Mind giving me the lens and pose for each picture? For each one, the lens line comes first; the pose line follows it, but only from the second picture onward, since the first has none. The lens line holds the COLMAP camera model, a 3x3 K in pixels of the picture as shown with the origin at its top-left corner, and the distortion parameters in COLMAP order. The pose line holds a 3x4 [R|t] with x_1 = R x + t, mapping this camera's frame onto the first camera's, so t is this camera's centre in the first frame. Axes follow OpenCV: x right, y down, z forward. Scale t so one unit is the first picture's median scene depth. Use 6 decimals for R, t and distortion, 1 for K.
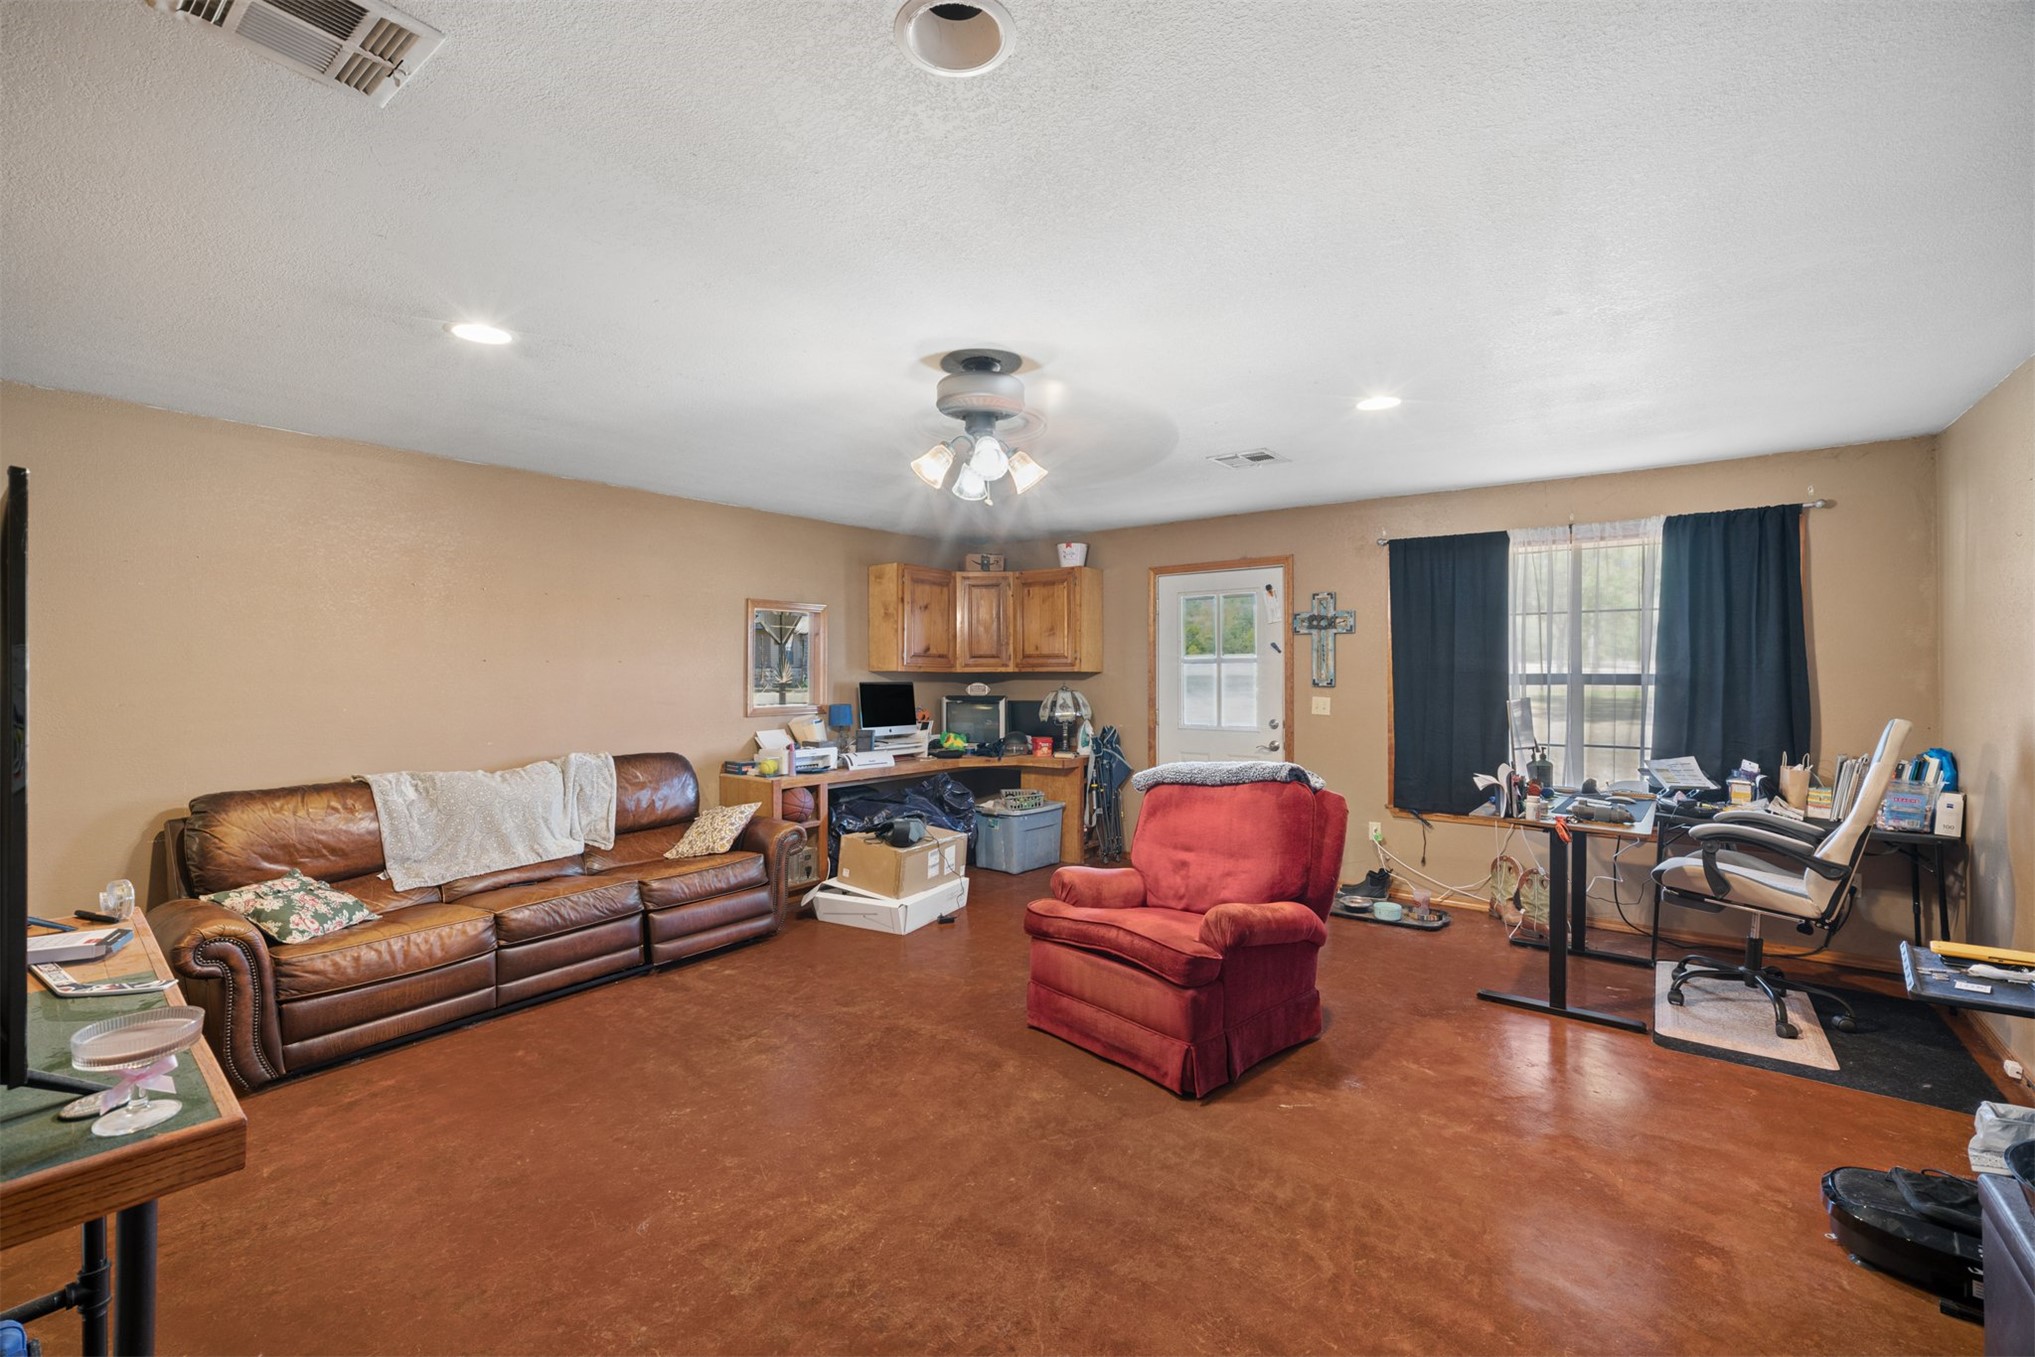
lens RADIAL K [[852.5, 0, 1020.2], [0, 852.5, 684.0], [0, 0, 1]] dist [-0.000155, 0.000918]
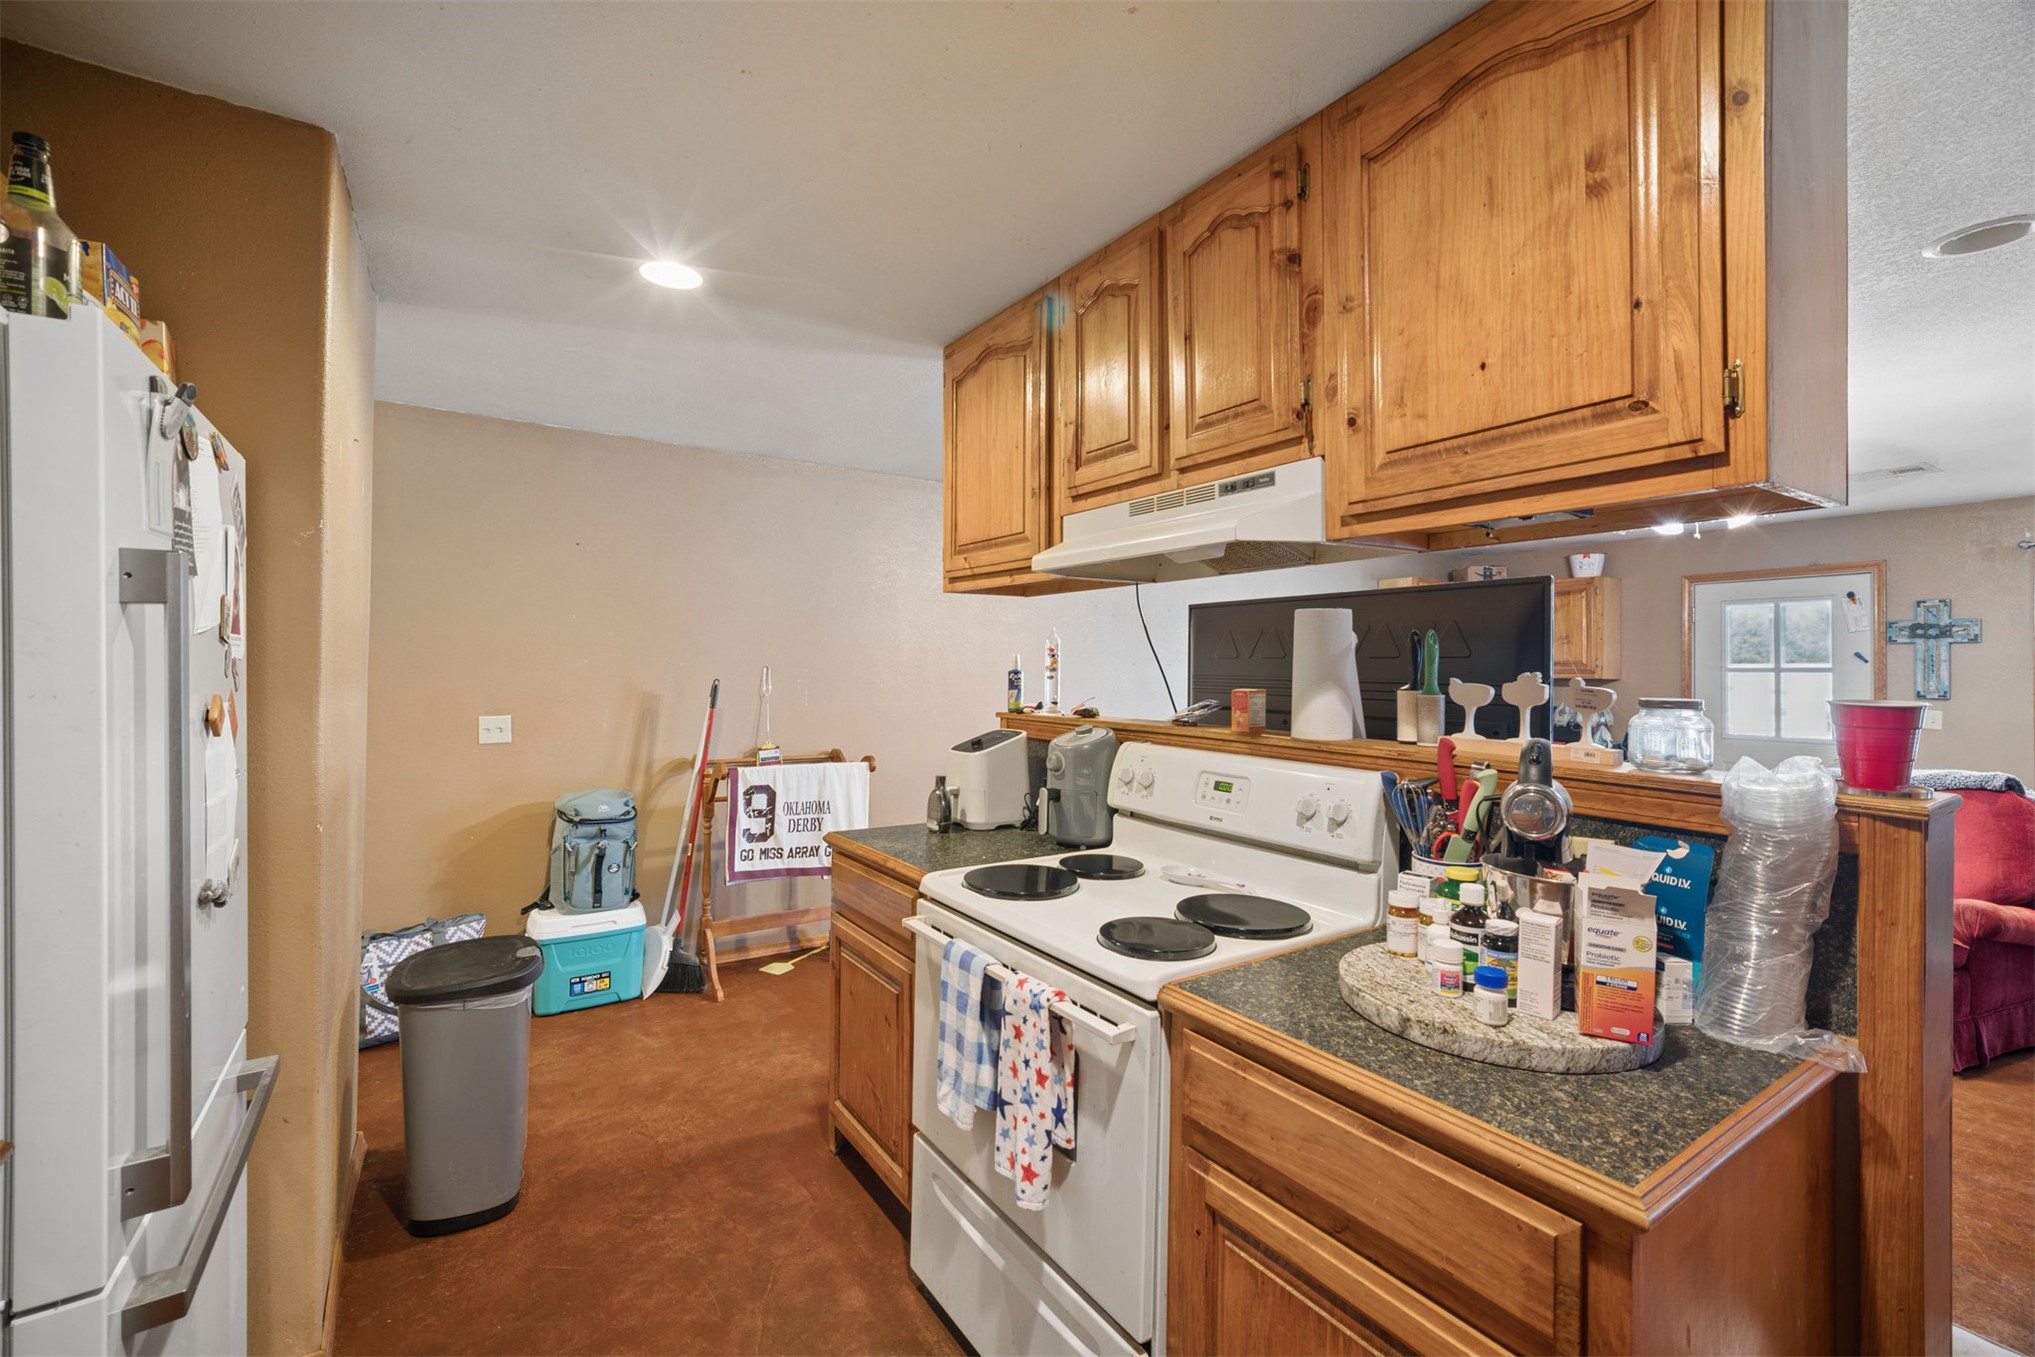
lens RADIAL K [[852.5, 0, 1019.9], [0, 852.5, 675.2], [0, 0, 1]] dist [-0.000155, 0.000918]
pose [[0.947136, 0.014576, -0.320500, -0.298556], [-0.019091, 0.999758, -0.010949, 0.006185], [0.320263, 0.016489, 0.947185, -0.219131]]
